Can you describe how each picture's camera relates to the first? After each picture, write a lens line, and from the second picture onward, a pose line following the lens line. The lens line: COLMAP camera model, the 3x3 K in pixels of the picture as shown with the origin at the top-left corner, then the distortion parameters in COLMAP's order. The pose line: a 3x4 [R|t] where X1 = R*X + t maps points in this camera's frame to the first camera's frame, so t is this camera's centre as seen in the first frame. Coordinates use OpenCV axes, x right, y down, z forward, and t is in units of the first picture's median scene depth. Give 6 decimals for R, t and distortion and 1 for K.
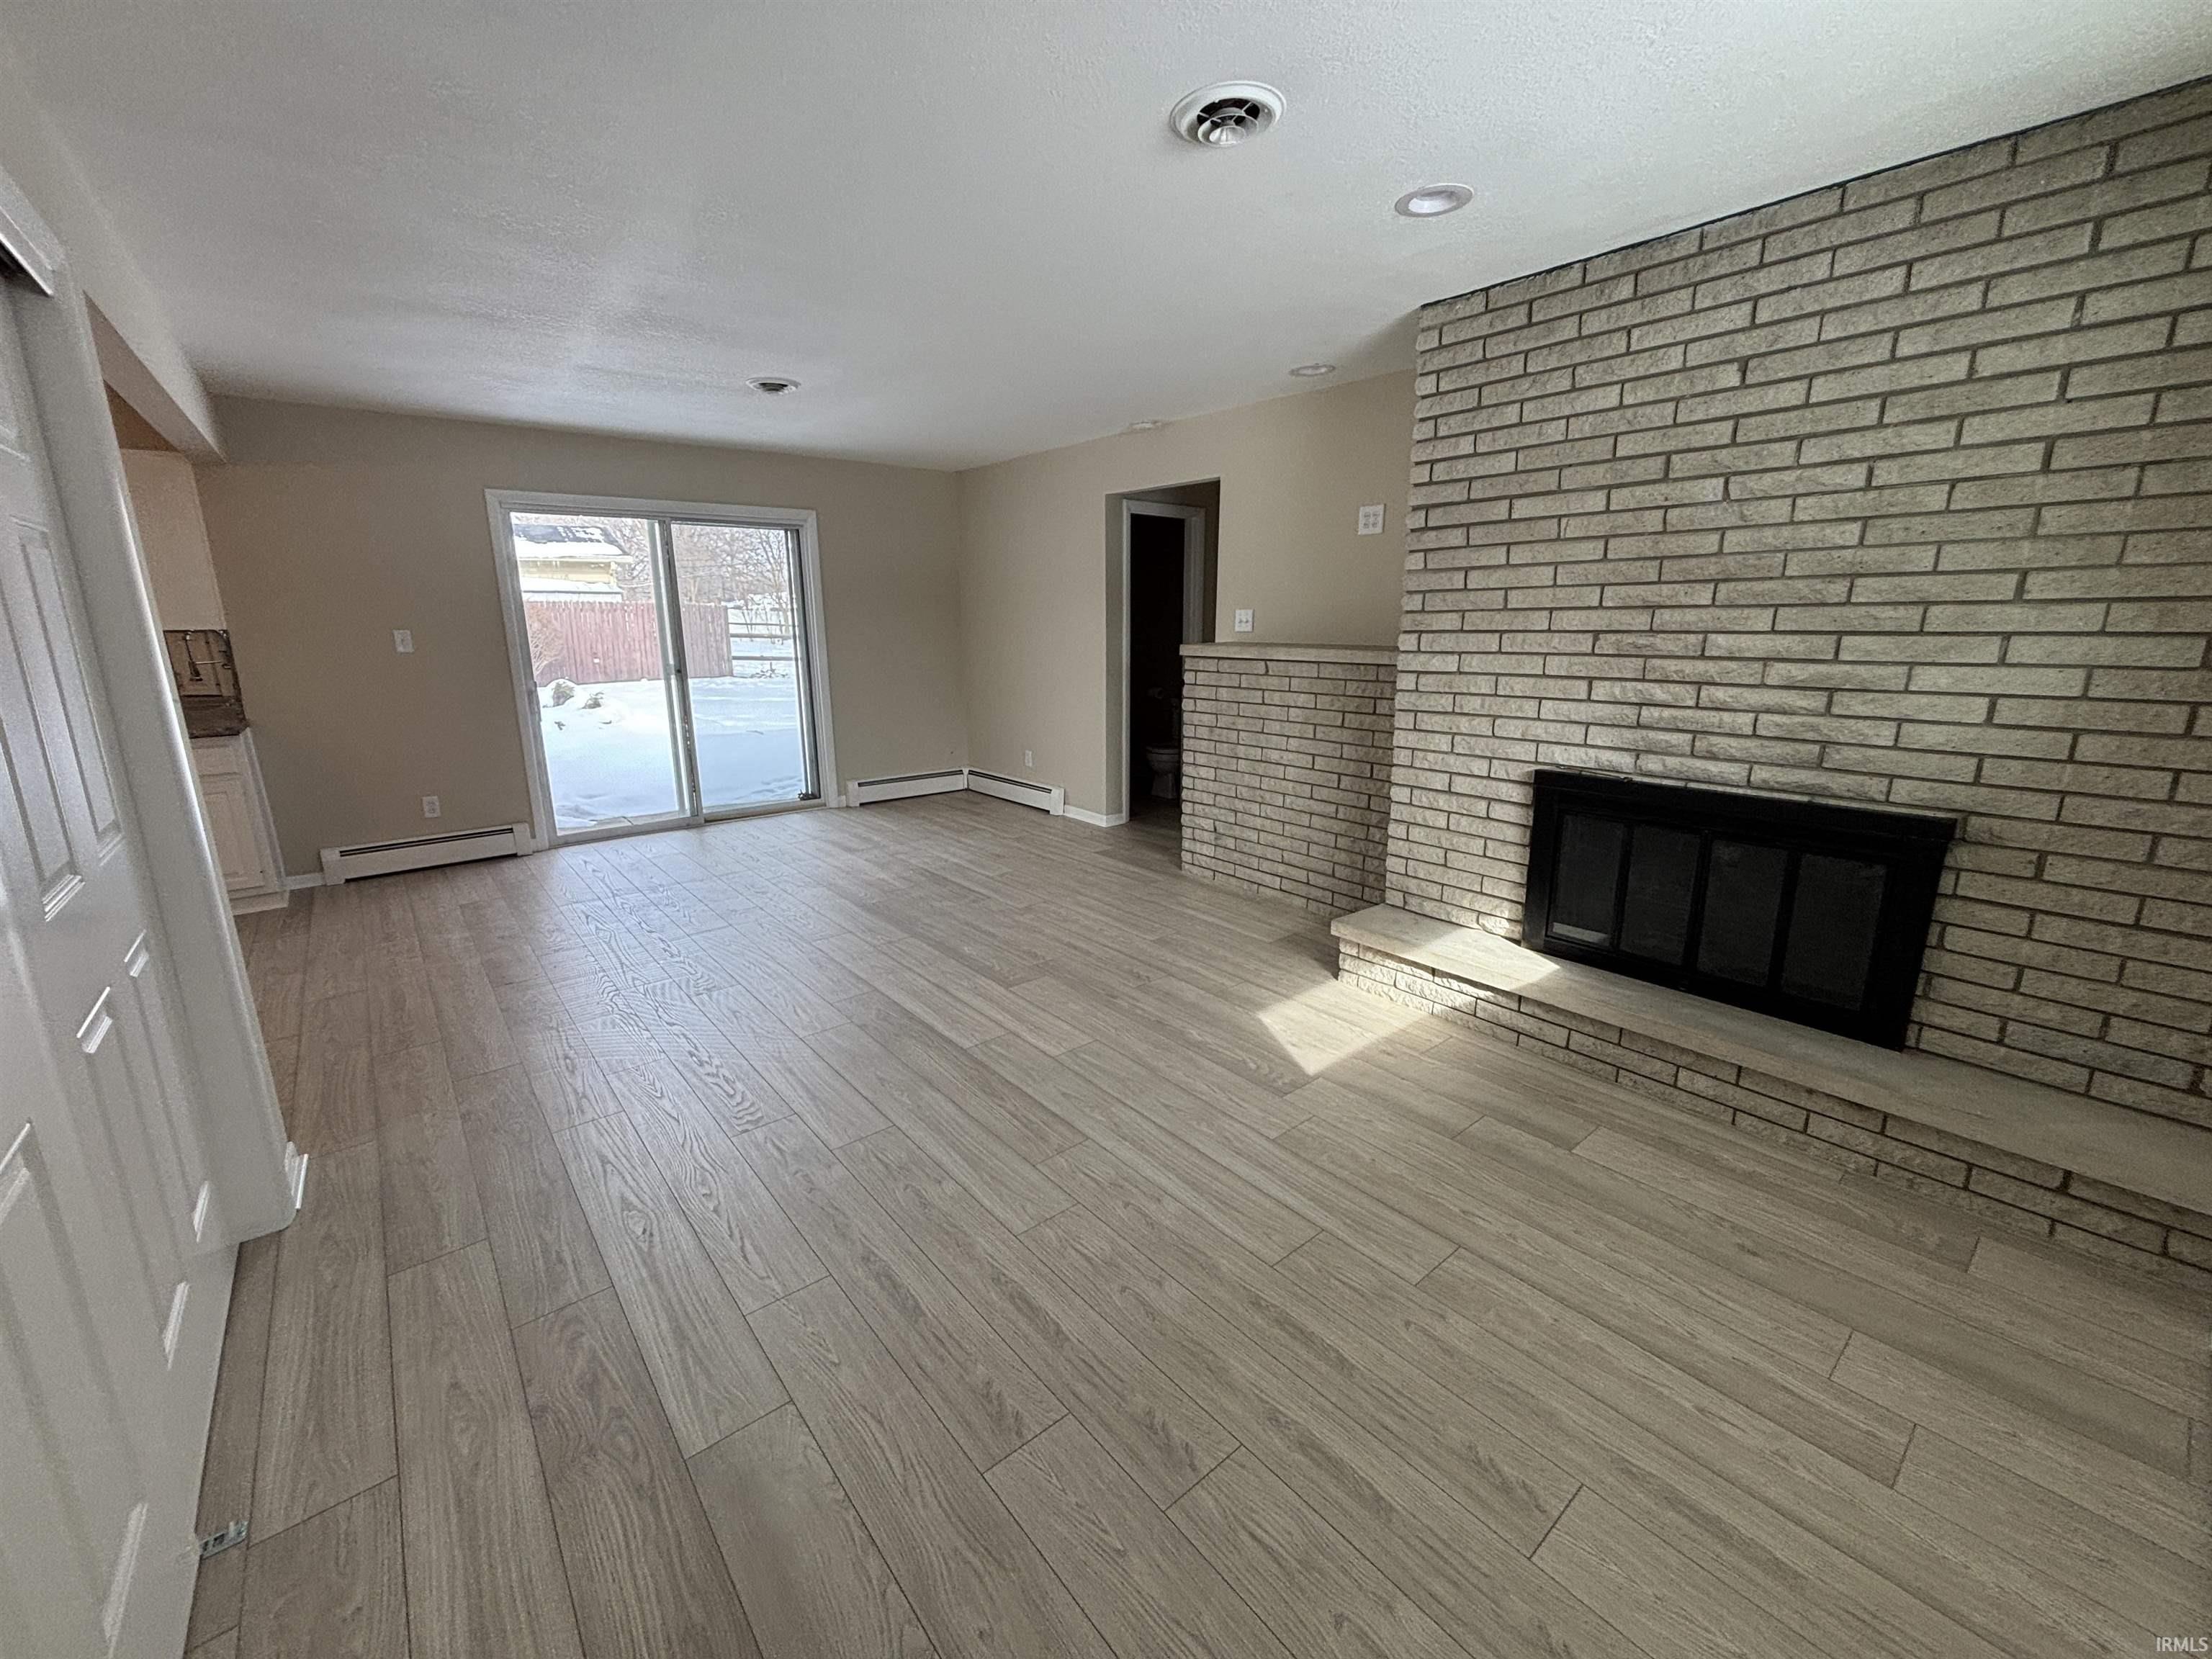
lens RADIAL K [[904.3, 0, 1120.9], [0, 904.3, 809.6], [0, 0, 1]] dist [0.009919, -0.000812]
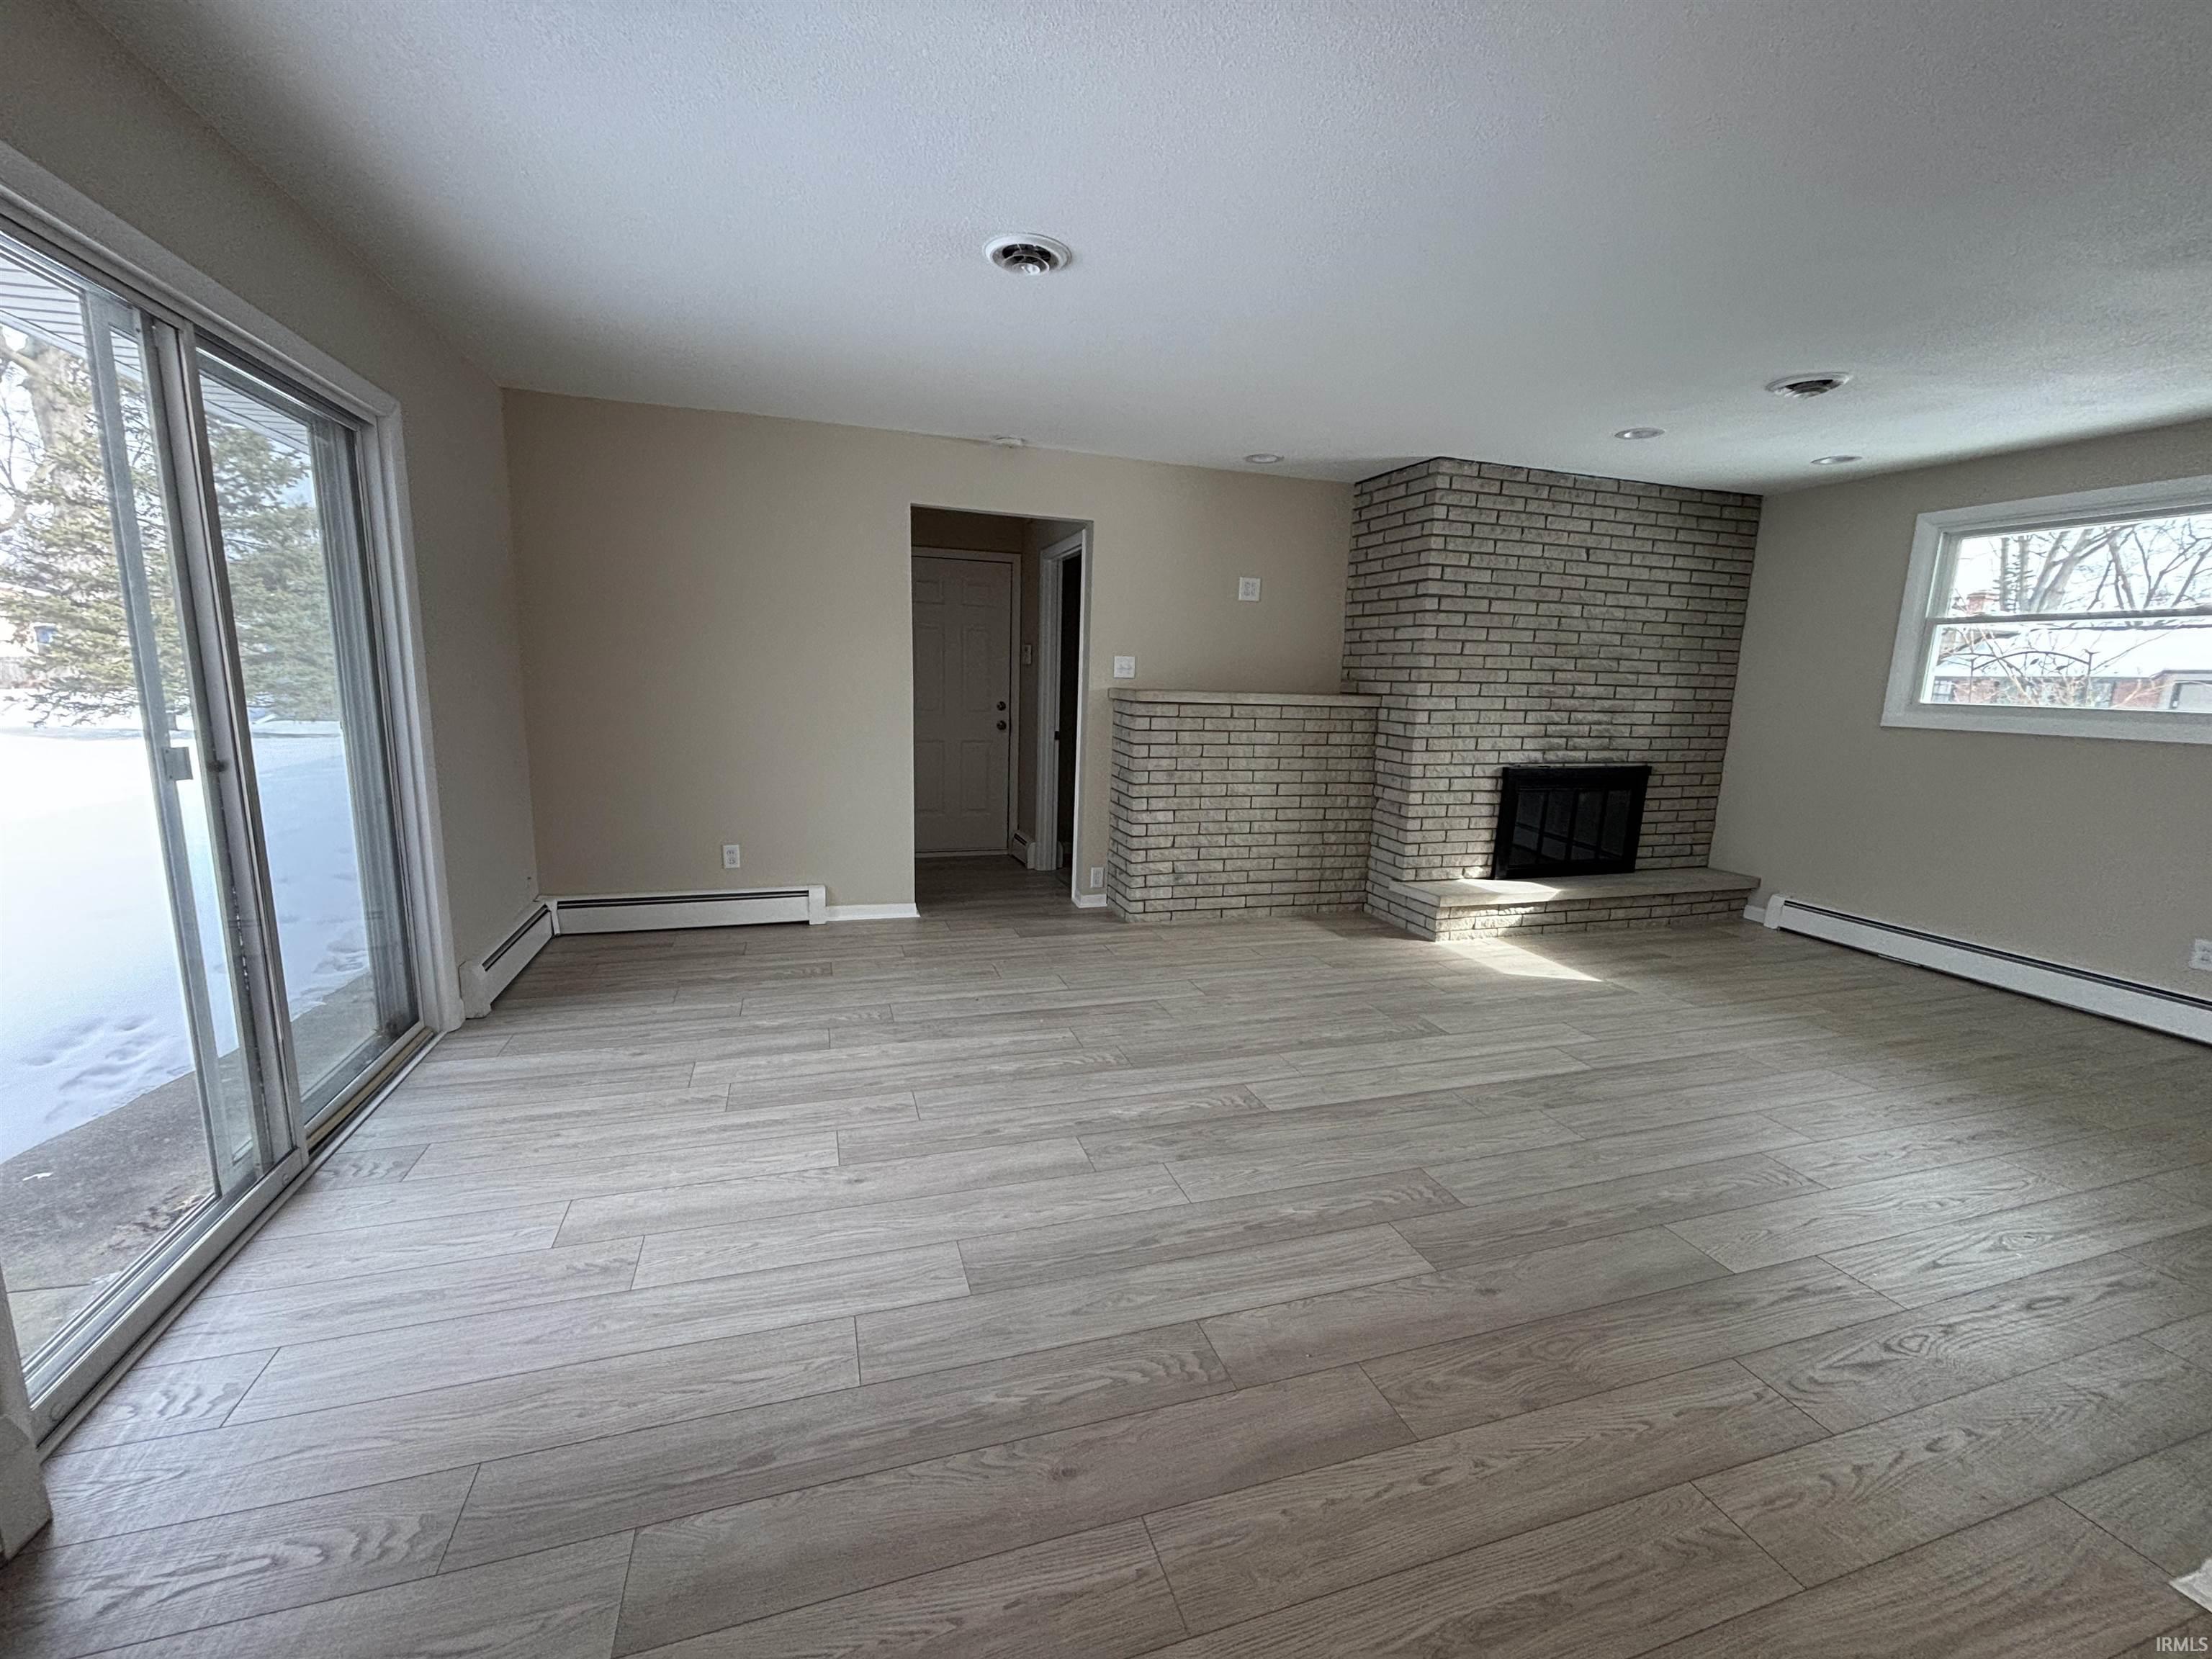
lens RADIAL K [[904.3, 0, 1048.6], [0, 904.3, 814.6], [0, 0, 1]] dist [0.009919, -0.000812]
pose [[0.379481, -0.134295, 0.915401, -1.317697], [0.161727, 0.983804, 0.077286, -0.213574], [-0.910955, 0.118717, 0.395054, 1.086201]]
